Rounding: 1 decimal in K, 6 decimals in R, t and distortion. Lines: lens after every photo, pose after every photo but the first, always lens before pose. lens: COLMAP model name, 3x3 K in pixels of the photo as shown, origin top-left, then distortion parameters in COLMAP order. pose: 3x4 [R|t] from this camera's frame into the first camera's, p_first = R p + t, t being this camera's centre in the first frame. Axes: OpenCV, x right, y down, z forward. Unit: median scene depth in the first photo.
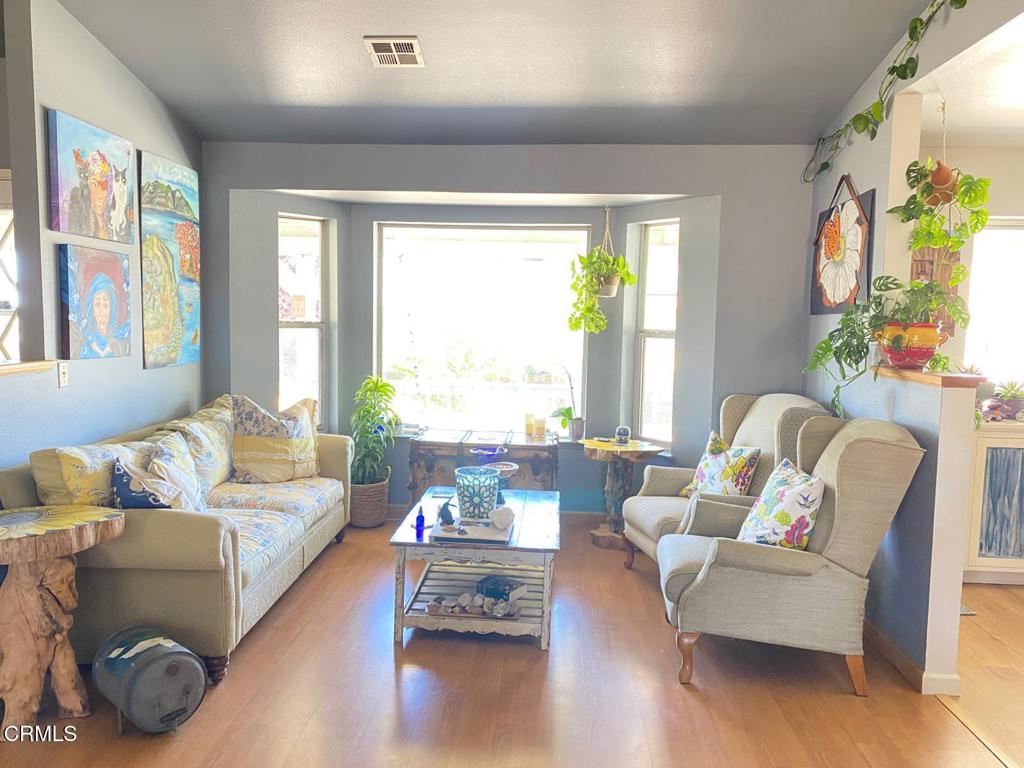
lens RADIAL K [[776.3, 0, 509.1], [0, 776.3, 385.9], [0, 0, 1]] dist [0.006991, -0.001440]
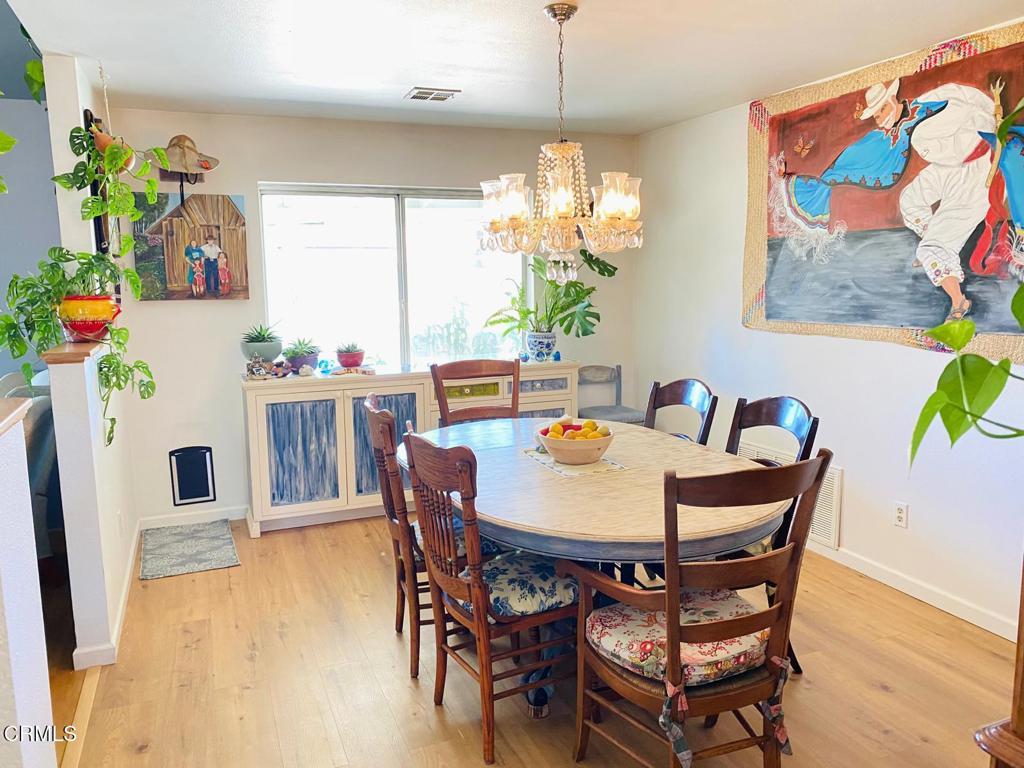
lens RADIAL K [[776.3, 0, 511.4], [0, 776.3, 380.9], [0, 0, 1]] dist [0.006991, -0.001440]
pose [[0.896416, -0.099180, 0.431974, 0.455974], [0.074817, 0.994516, 0.073080, -0.004504], [-0.436853, -0.033191, 0.898920, -0.094299]]
